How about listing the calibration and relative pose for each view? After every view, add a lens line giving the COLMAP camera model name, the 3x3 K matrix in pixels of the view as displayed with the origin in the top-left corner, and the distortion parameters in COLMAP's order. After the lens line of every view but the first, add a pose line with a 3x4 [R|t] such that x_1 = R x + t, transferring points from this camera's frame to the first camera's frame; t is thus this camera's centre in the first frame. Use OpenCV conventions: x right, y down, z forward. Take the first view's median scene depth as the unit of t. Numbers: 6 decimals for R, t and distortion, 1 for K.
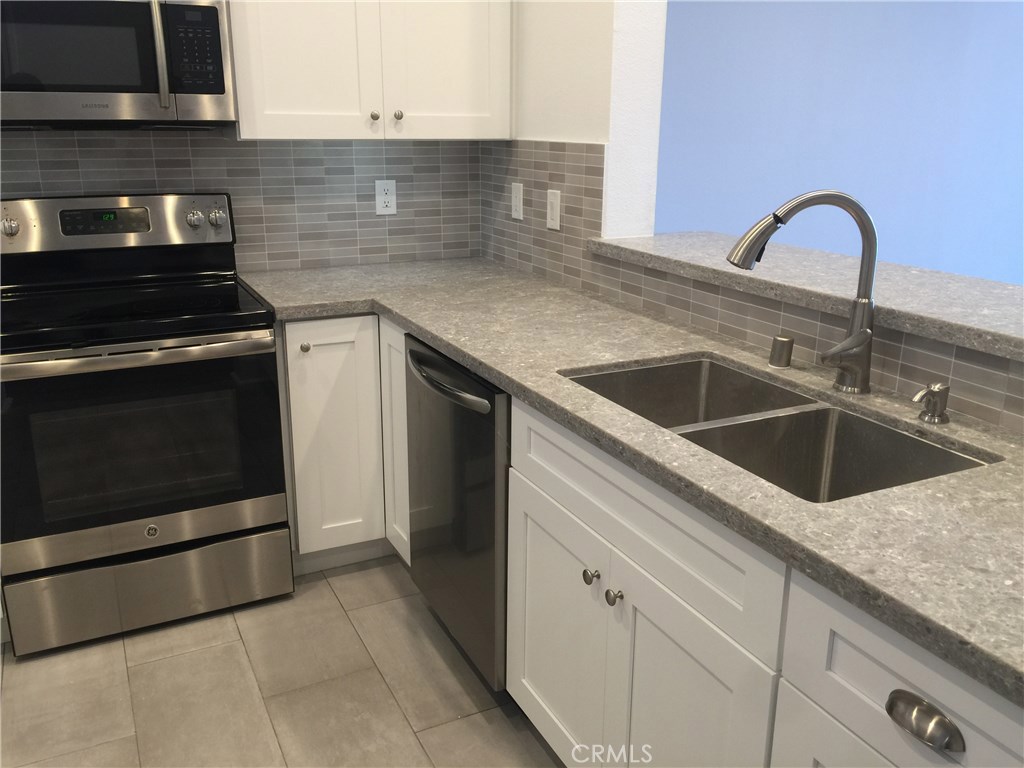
lens RADIAL K [[879.1, 0, 505.3], [0, 879.1, 375.1], [0, 0, 1]] dist [0.087543, -0.117237]
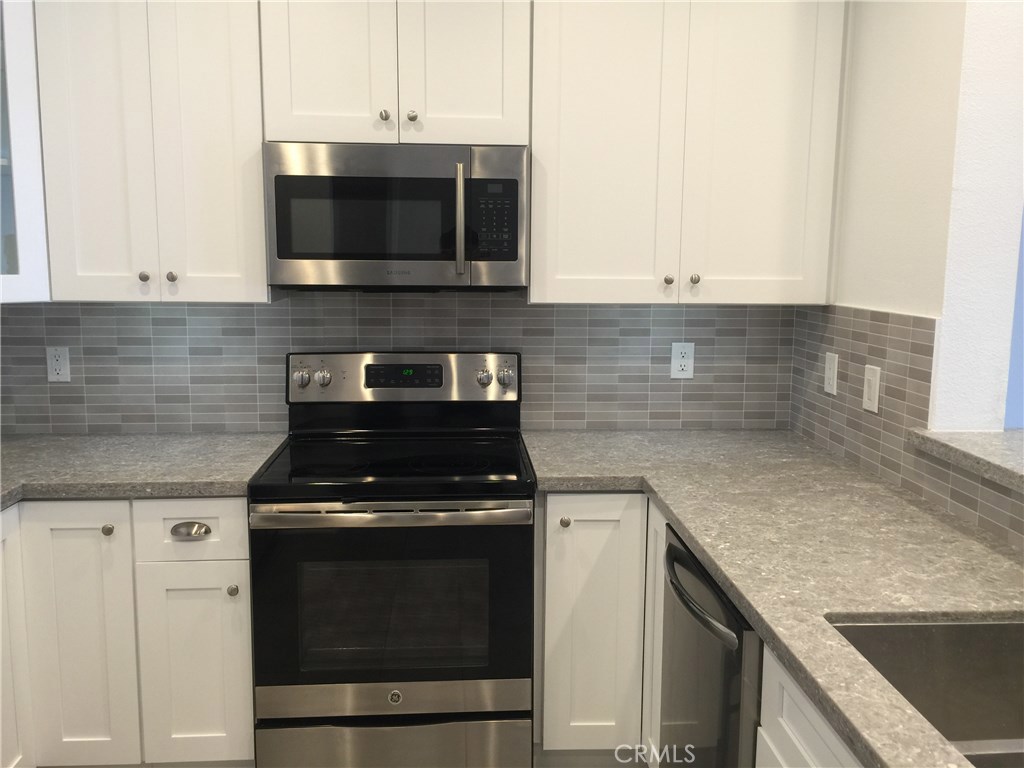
lens RADIAL K [[879.1, 0, 508.6], [0, 879.1, 376.6], [0, 0, 1]] dist [0.087543, -0.117237]
pose [[0.922307, 0.056176, -0.382354, 0.063328], [-0.111350, 0.986049, -0.123724, -0.059028], [0.370070, 0.156687, 0.915695, 0.098547]]
